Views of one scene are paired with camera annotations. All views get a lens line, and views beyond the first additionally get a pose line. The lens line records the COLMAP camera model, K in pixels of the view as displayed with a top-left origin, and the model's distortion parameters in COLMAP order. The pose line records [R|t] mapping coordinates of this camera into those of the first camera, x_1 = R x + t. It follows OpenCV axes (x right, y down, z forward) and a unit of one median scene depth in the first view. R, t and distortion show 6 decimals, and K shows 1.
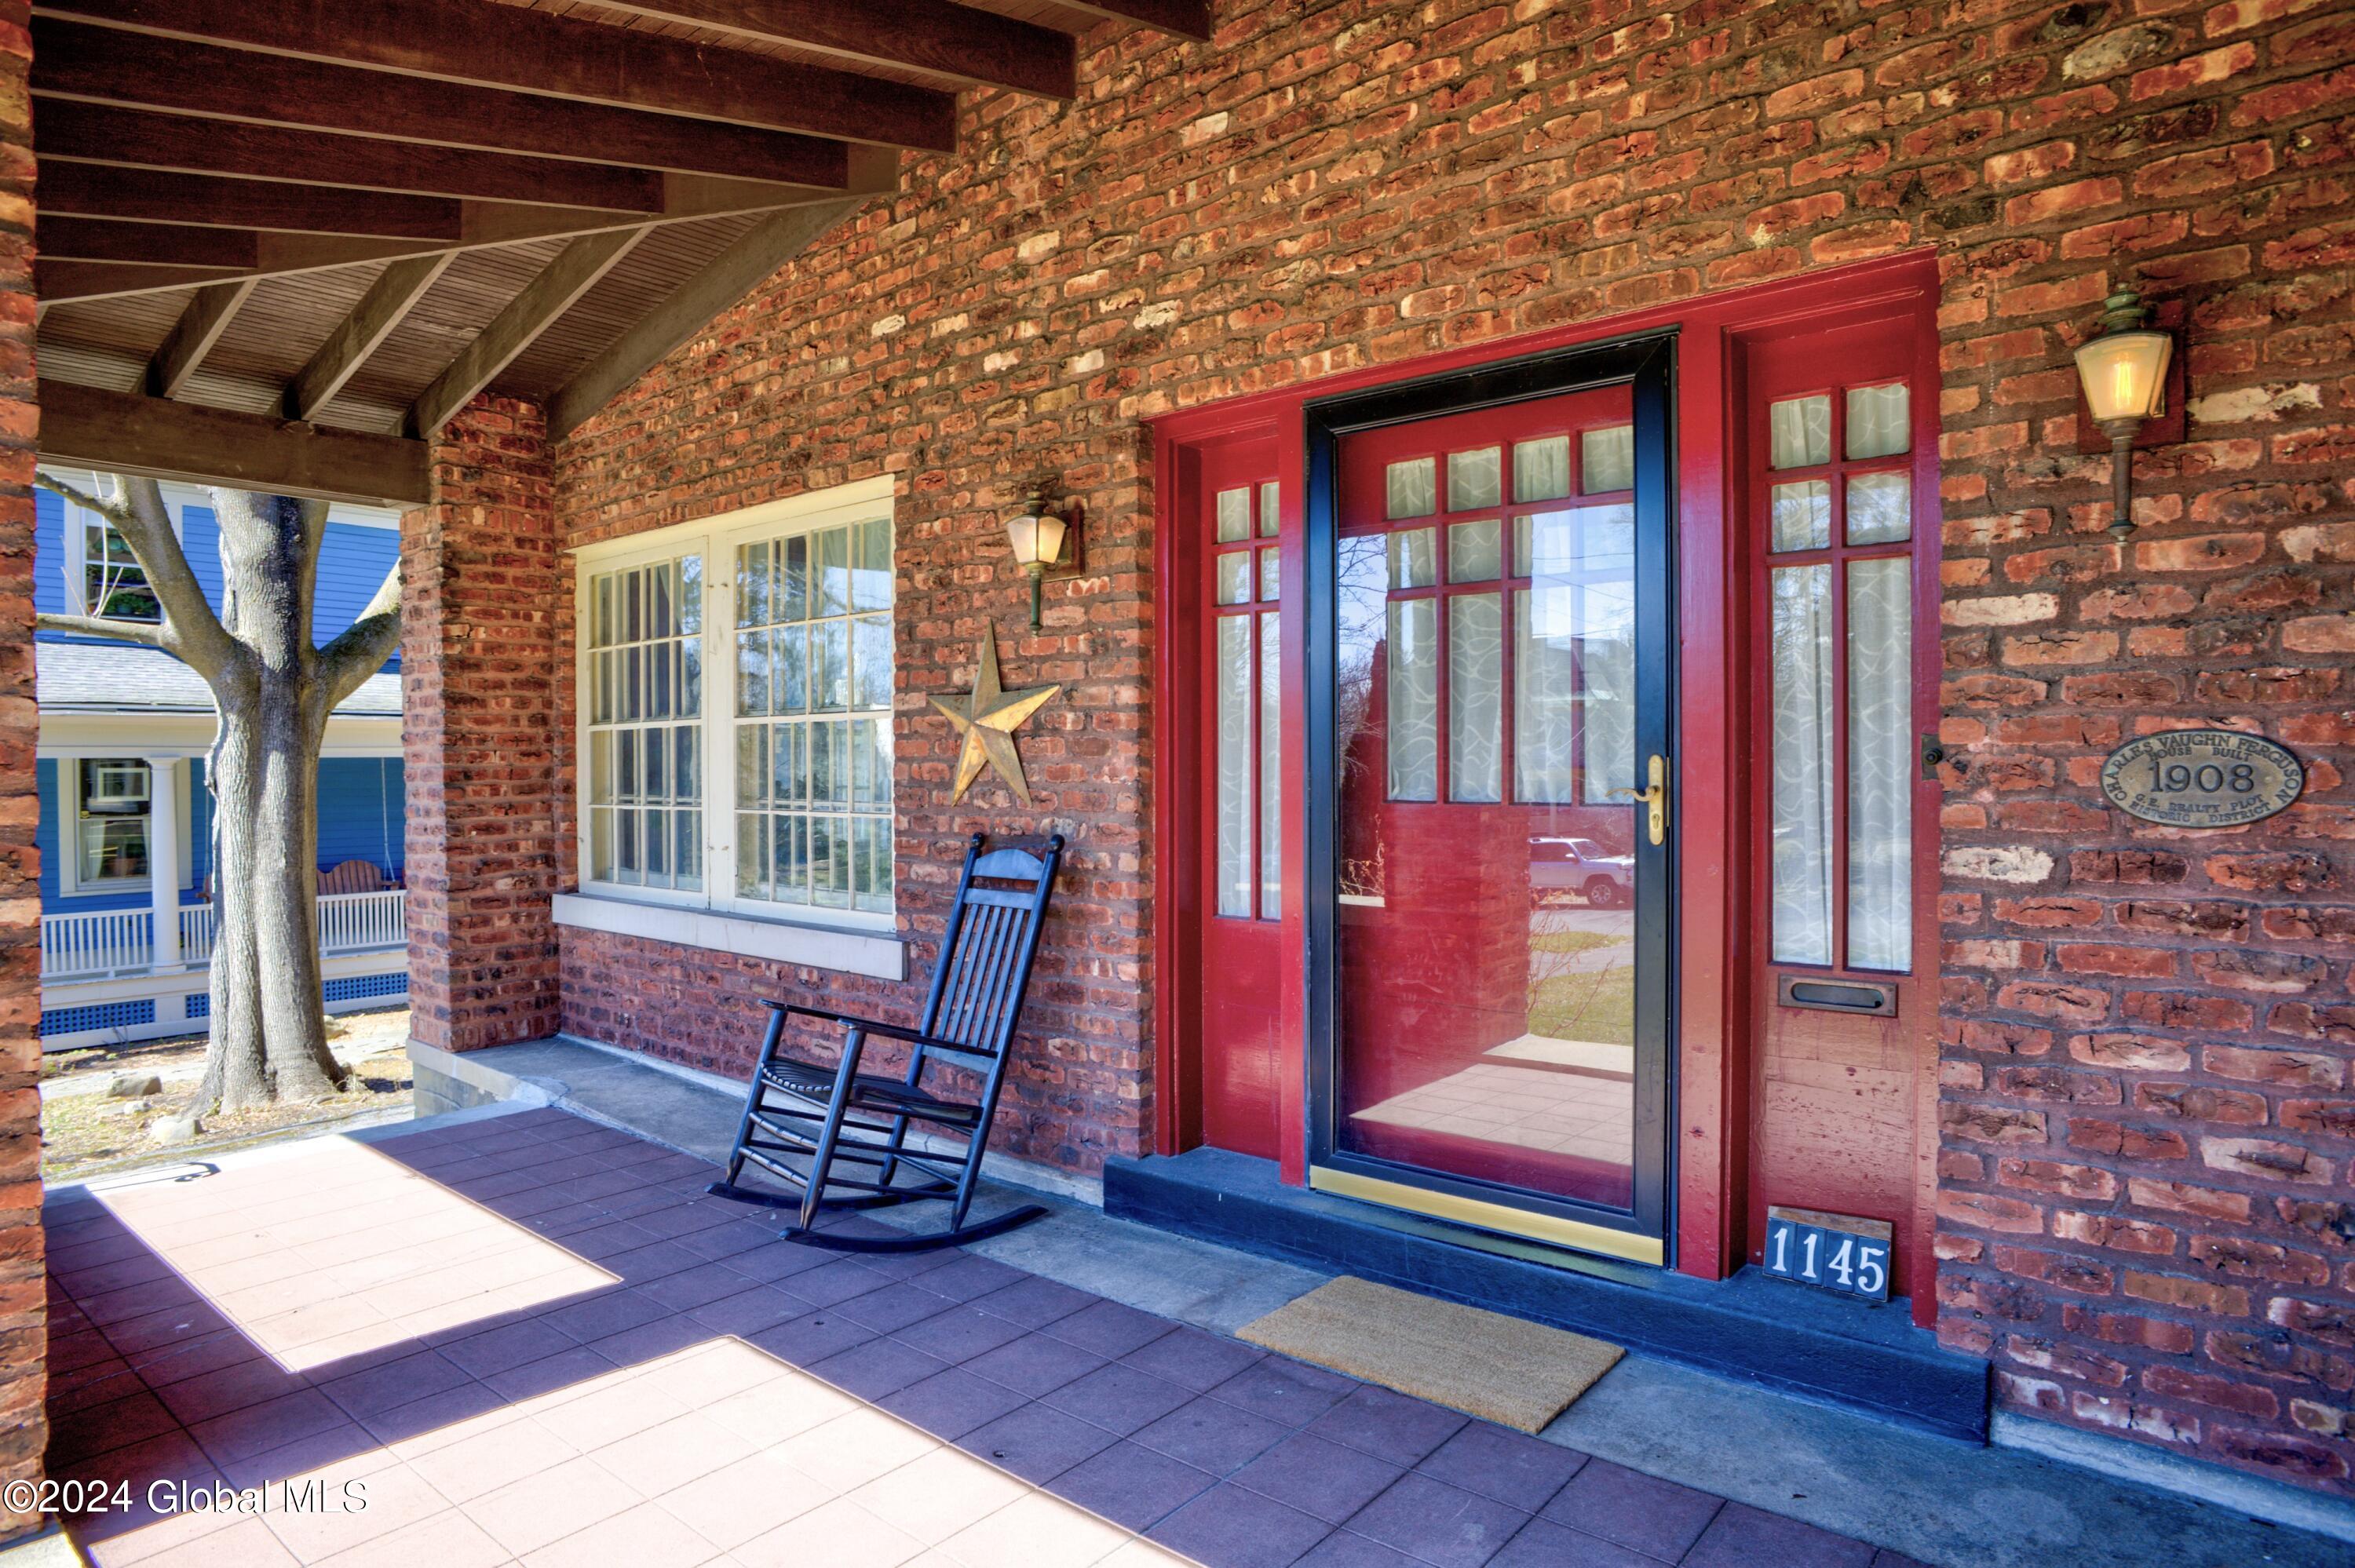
lens RADIAL K [[1353.1, 0, 1172.5], [0, 1353.1, 798.6], [0, 0, 1]] dist [-0.042041, 0.001766]
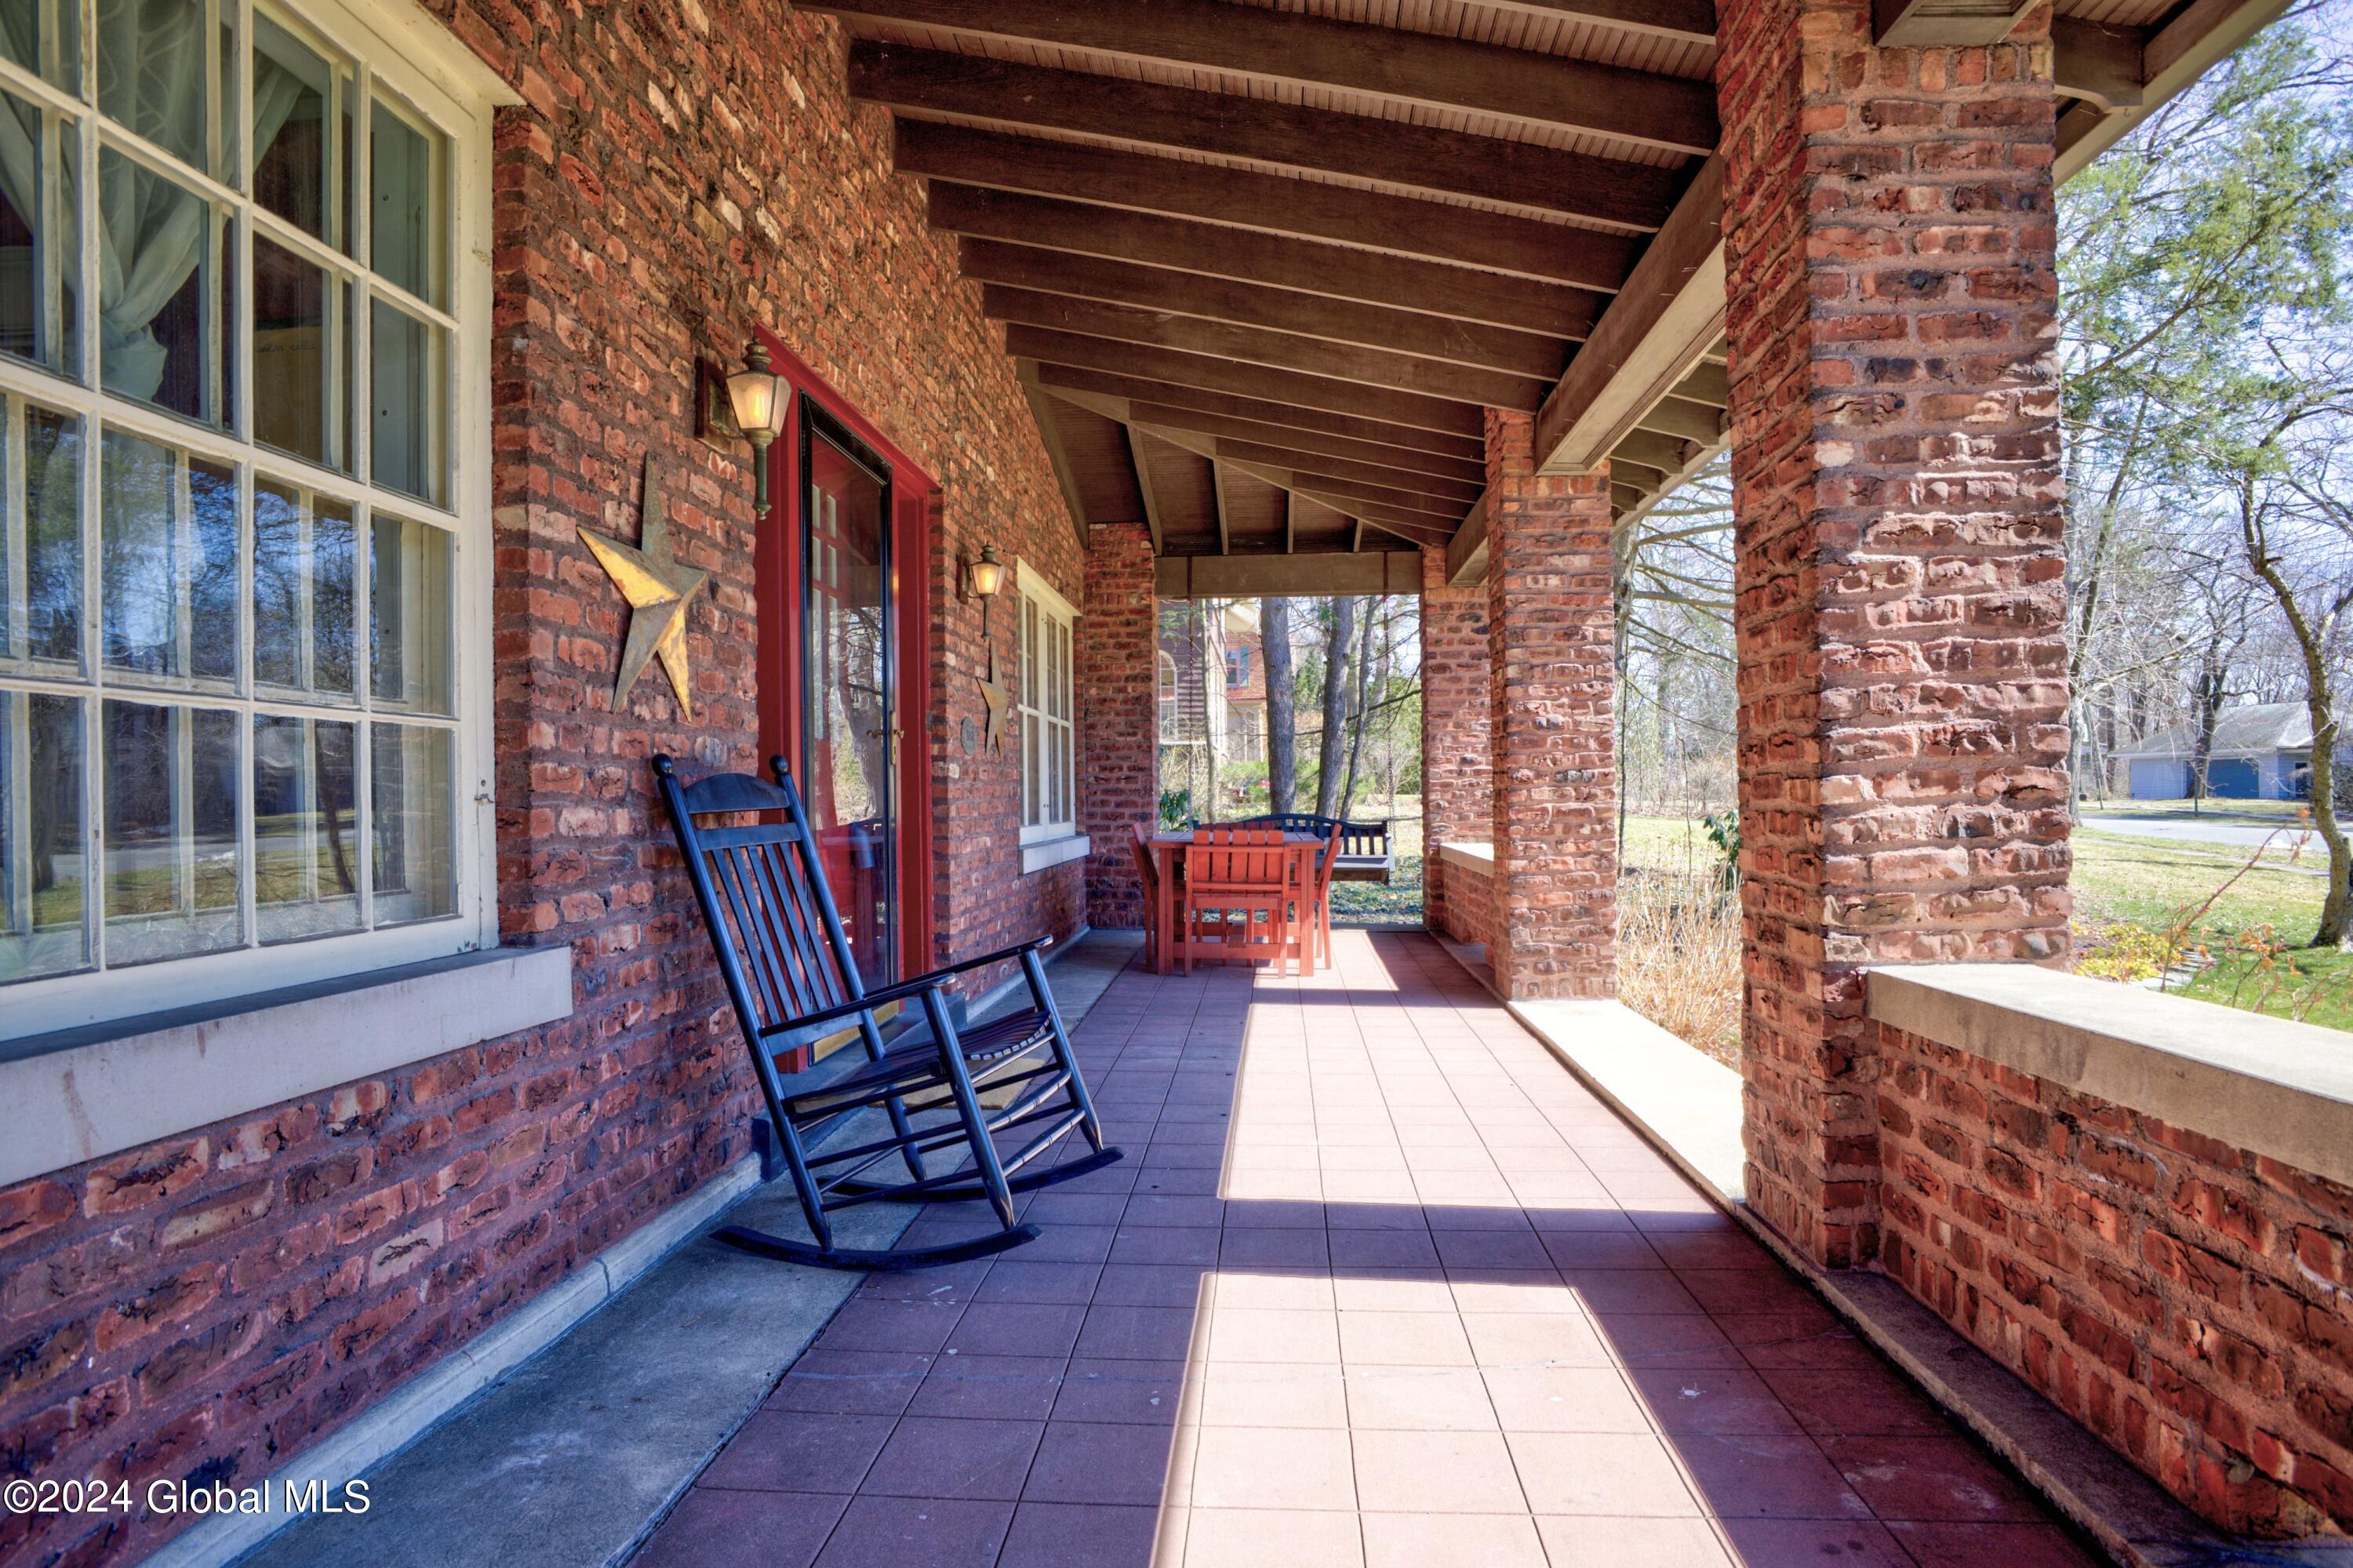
lens RADIAL K [[1352.2, 0, 1172.0], [0, 1352.2, 778.4], [0, 0, 1]] dist [-0.042041, 0.001766]
pose [[-0.586558, 0.019845, 0.809664, -0.623198], [0.029680, 0.999555, -0.002997, 0.034634], [-0.809363, 0.022273, -0.586886, 0.869654]]
